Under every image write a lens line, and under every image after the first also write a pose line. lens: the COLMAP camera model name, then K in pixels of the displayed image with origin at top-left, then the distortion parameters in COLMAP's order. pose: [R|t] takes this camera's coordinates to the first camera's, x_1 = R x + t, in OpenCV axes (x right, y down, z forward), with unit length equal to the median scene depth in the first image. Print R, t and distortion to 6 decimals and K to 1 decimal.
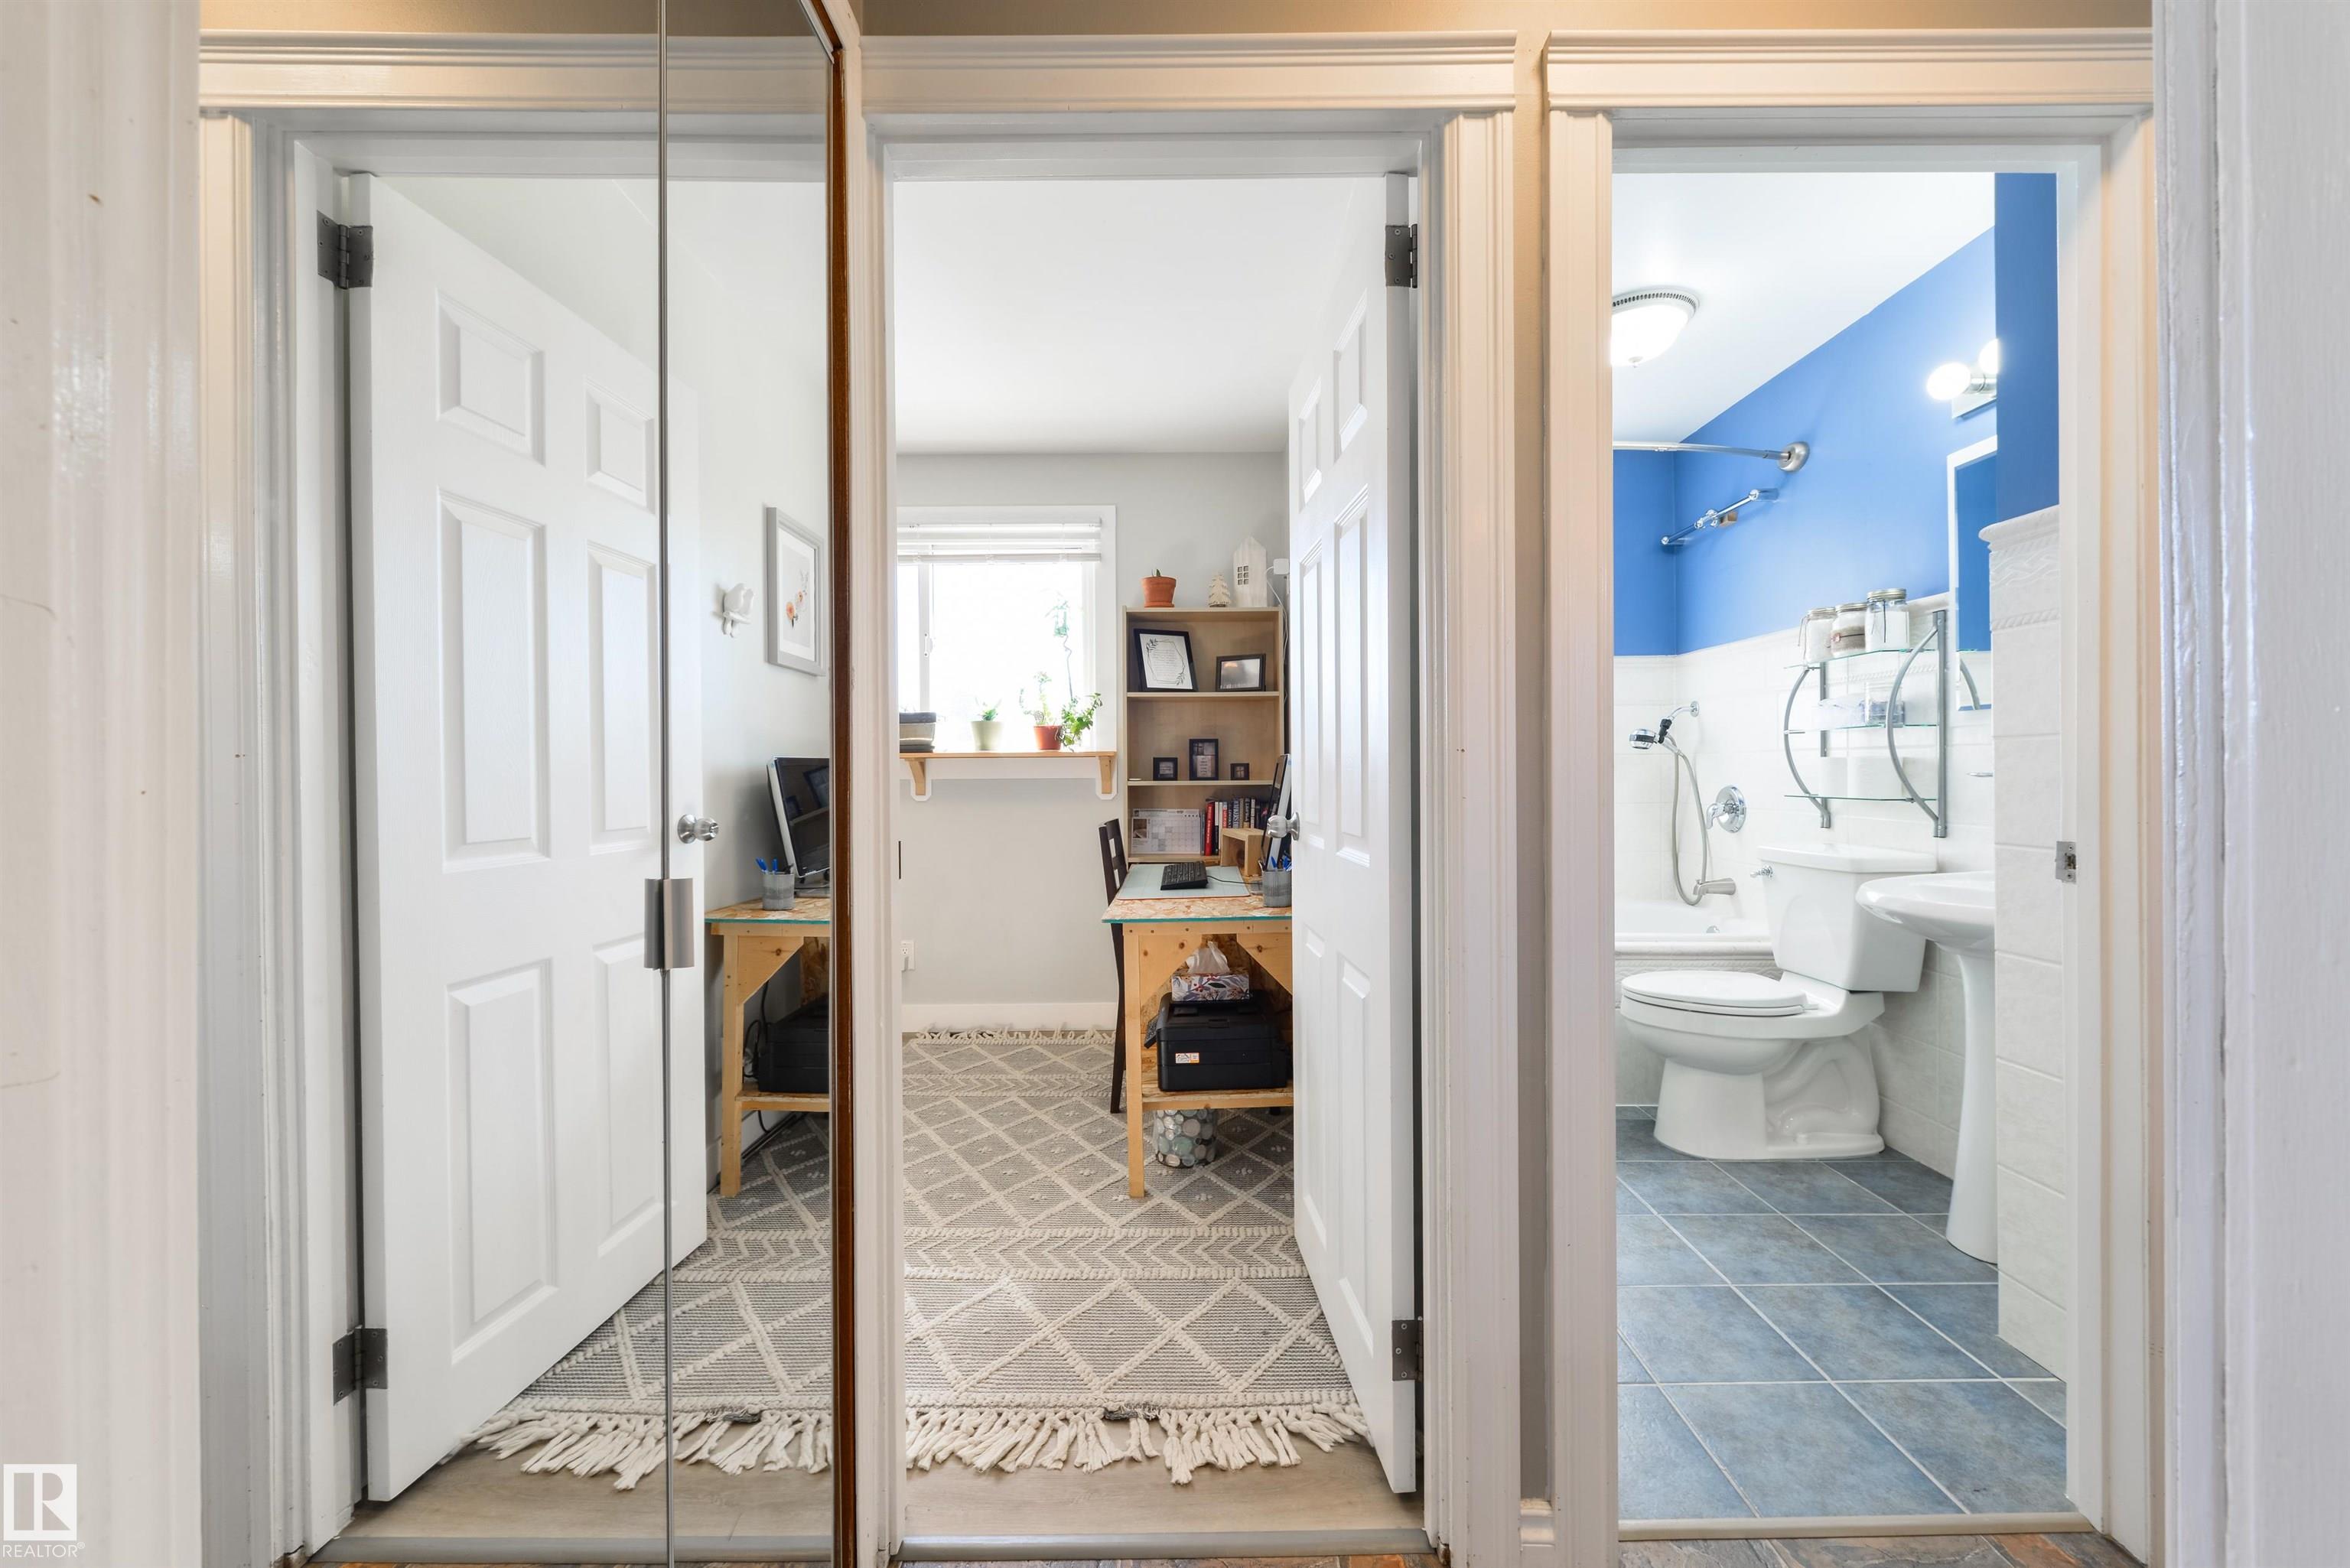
lens RADIAL K [[924.8, 0, 1179.1], [0, 924.8, 771.8], [0, 0, 1]] dist [0.001197, -0.002183]
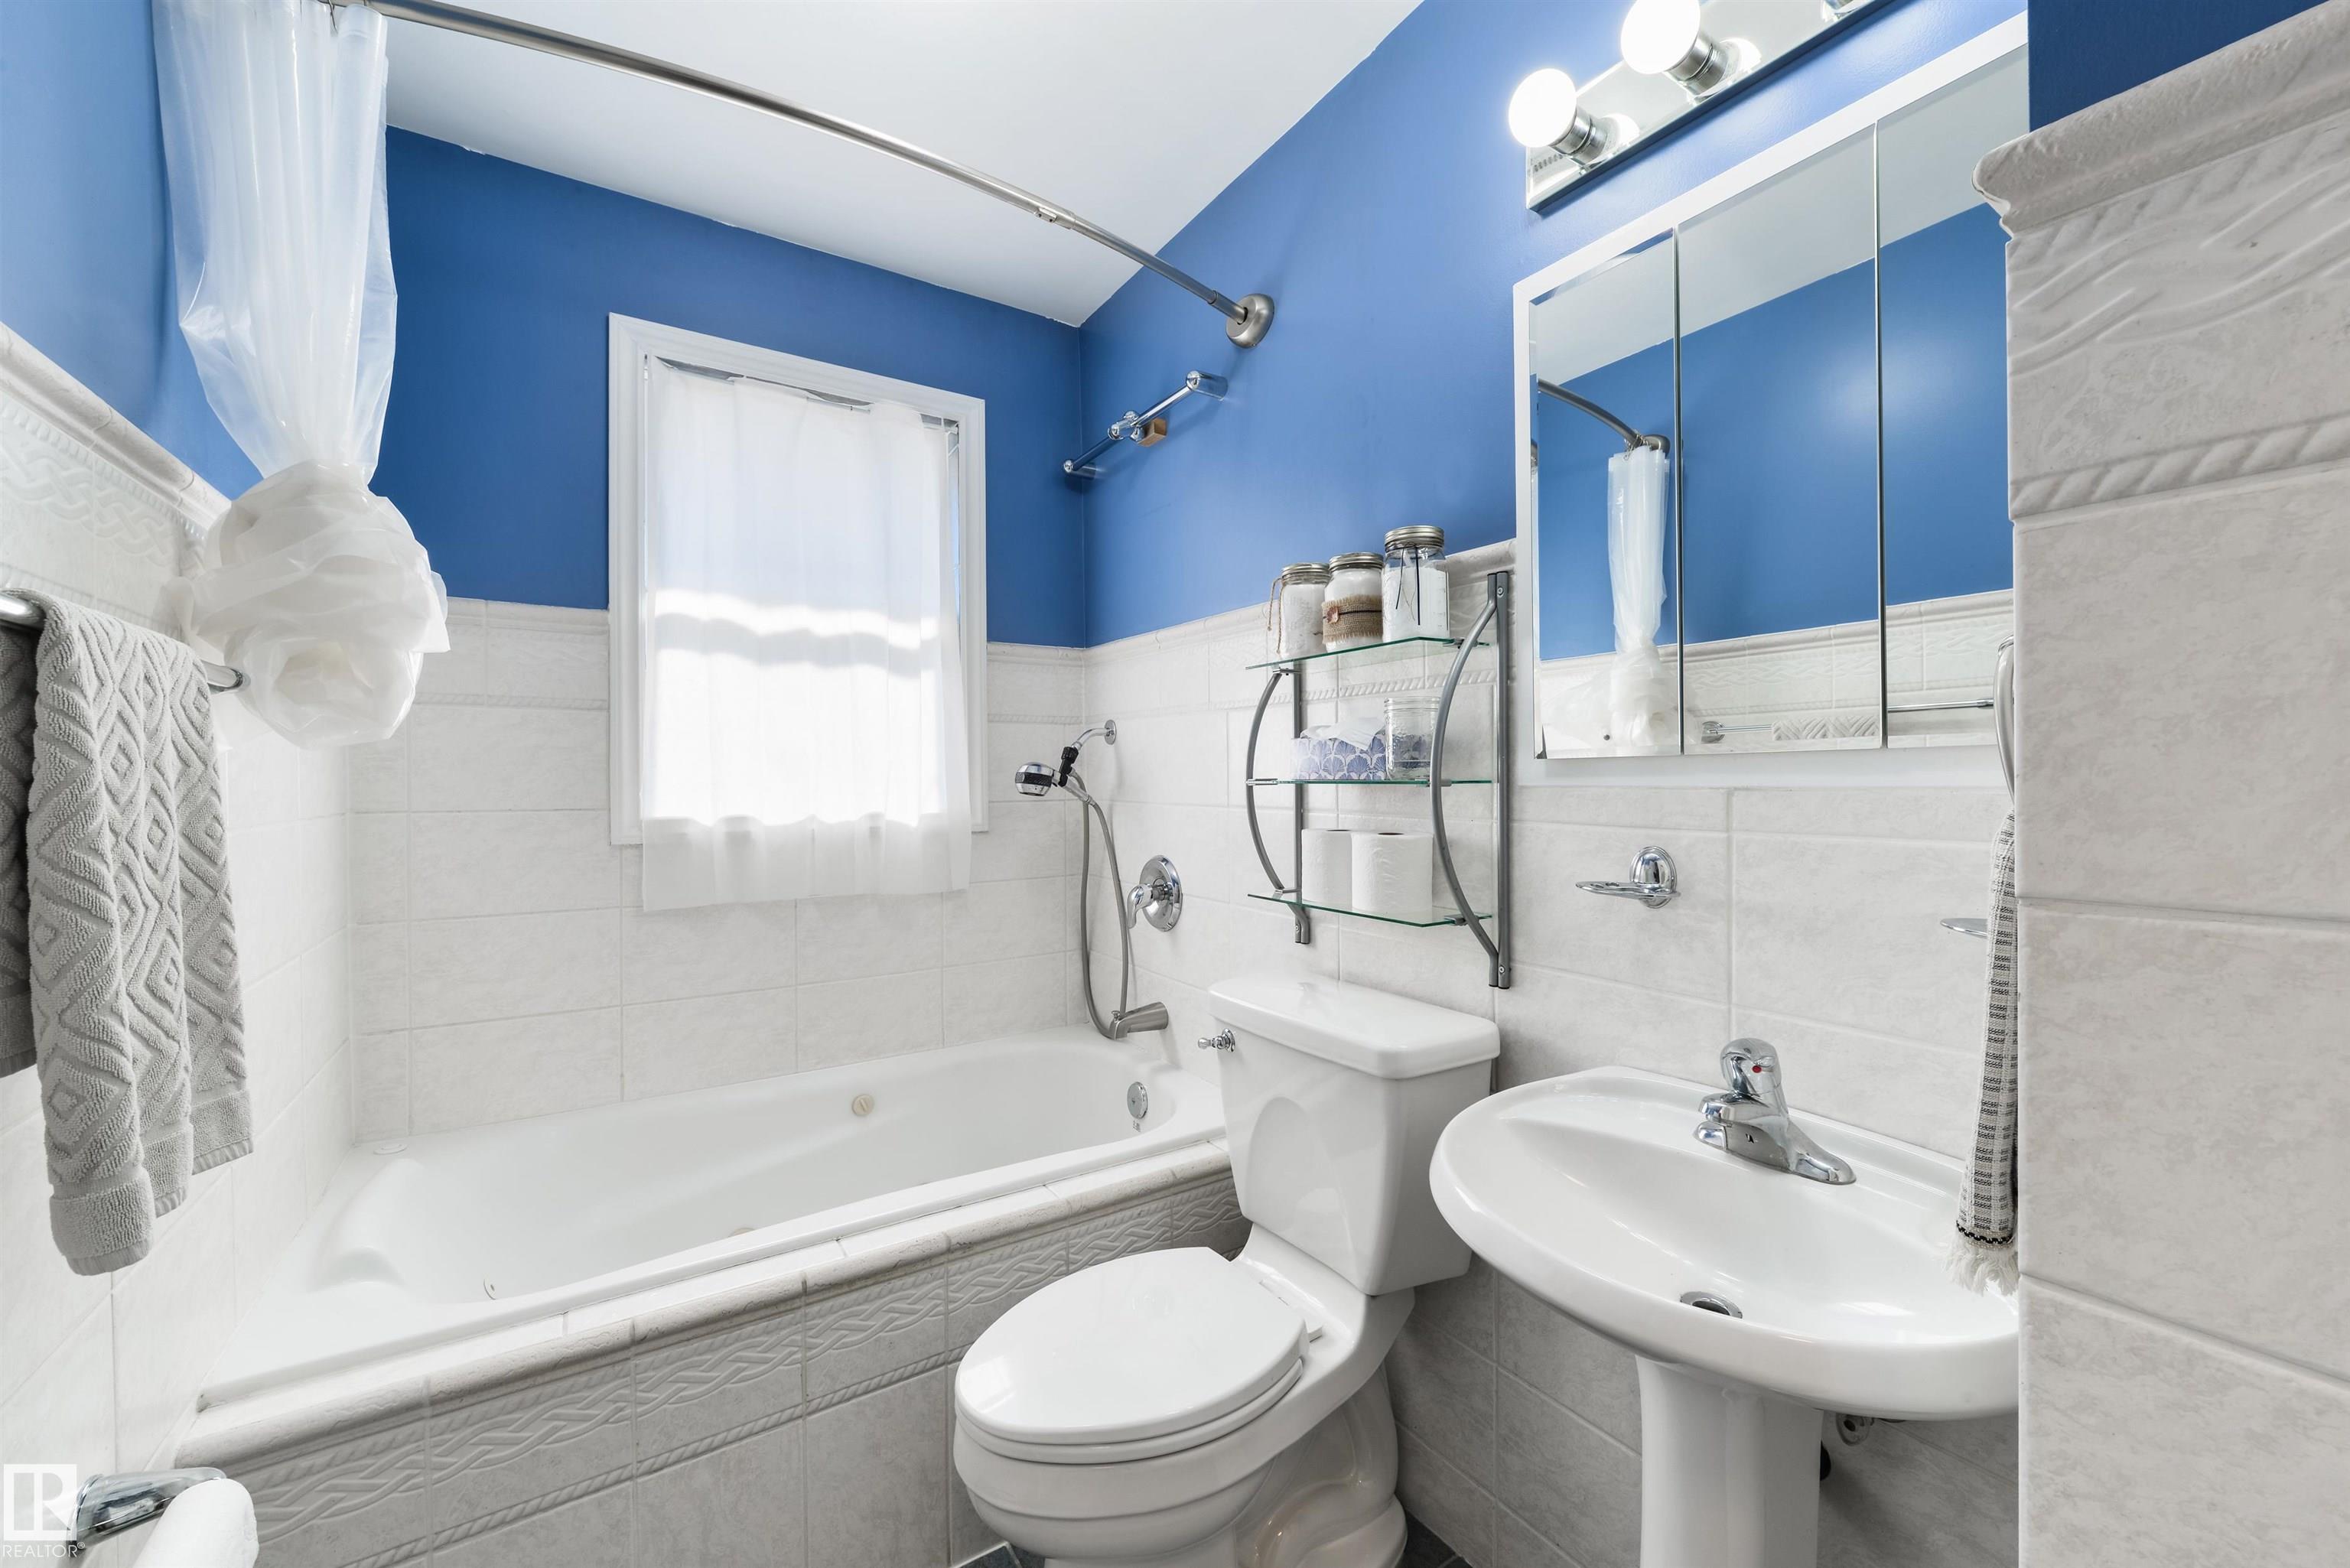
lens RADIAL K [[924.8, 0, 1193.3], [0, 924.8, 780.1], [0, 0, 1]] dist [0.001197, -0.002183]
pose [[0.830527, -0.007113, 0.556933, 0.327909], [0.006093, 0.999975, 0.003686, -0.048741], [-0.556945, 0.000332, 0.830549, 0.576268]]
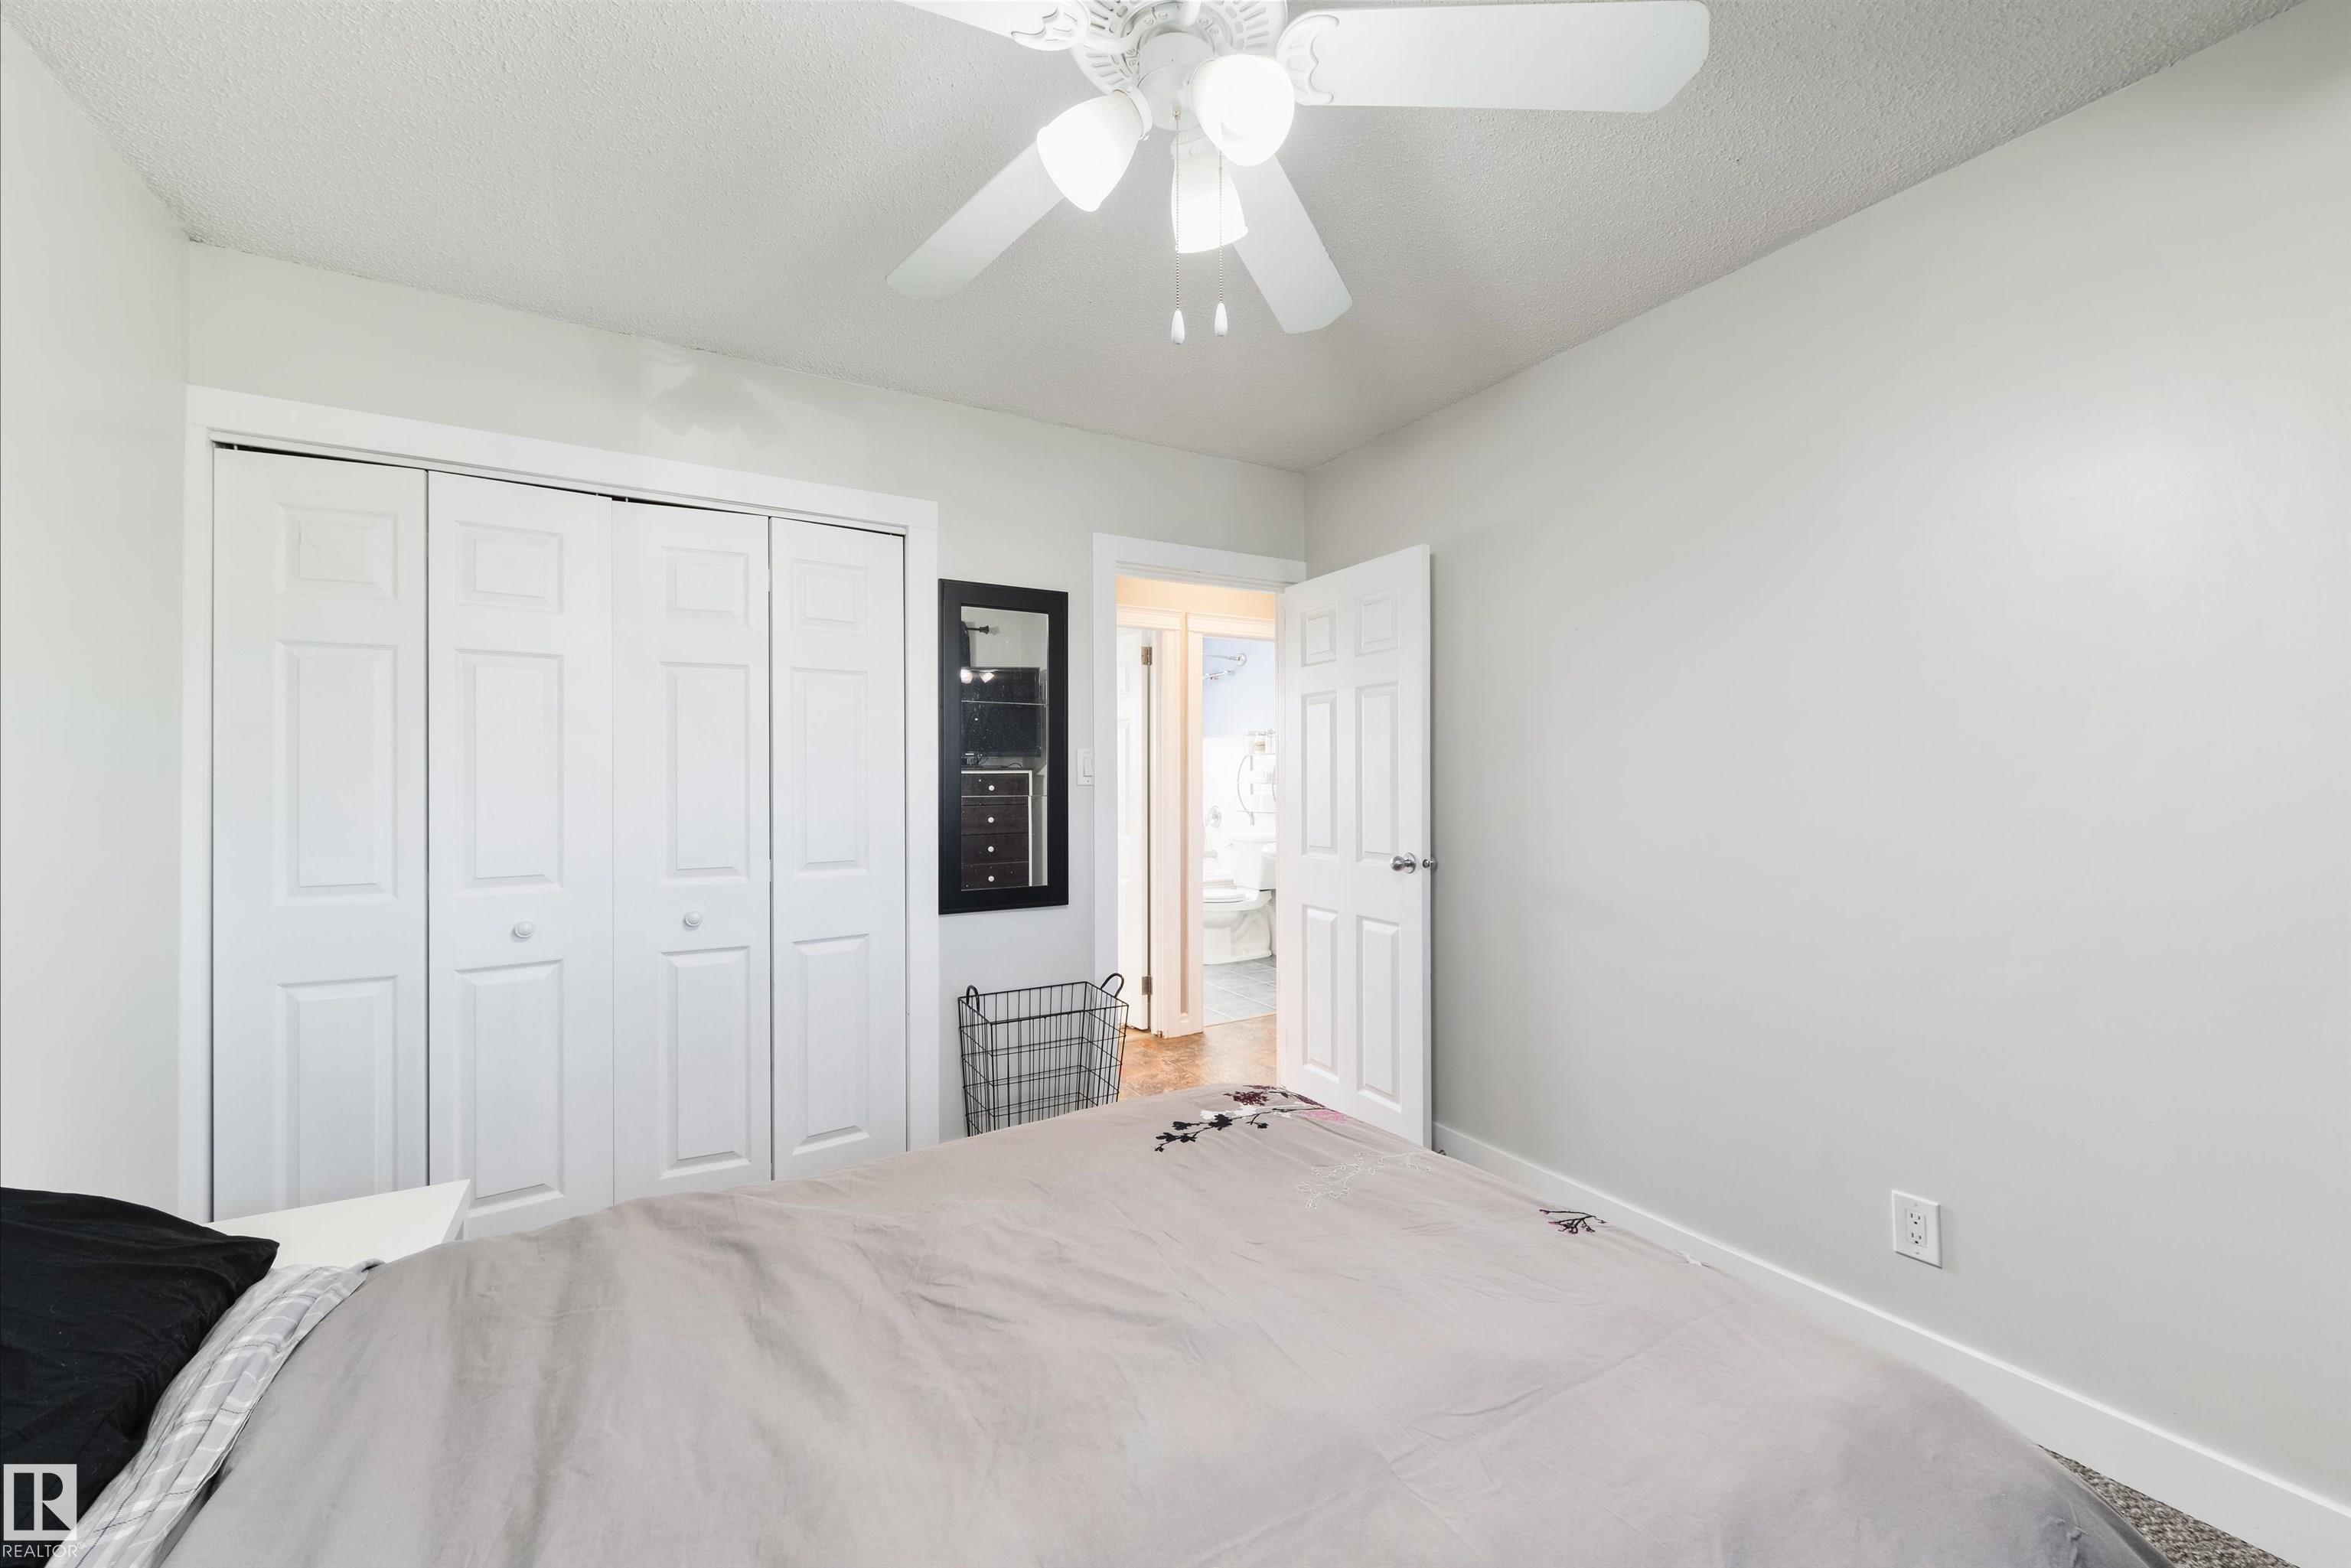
lens RADIAL K [[925.2, 0, 1167.3], [0, 925.2, 772.5], [0, 0, 1]] dist [0.001197, -0.002183]
pose [[0.870403, 0.004737, 0.492317, -0.654170], [-0.001445, 0.999974, -0.007066, -0.055555], [-0.492338, 0.005439, 0.870387, -0.951932]]
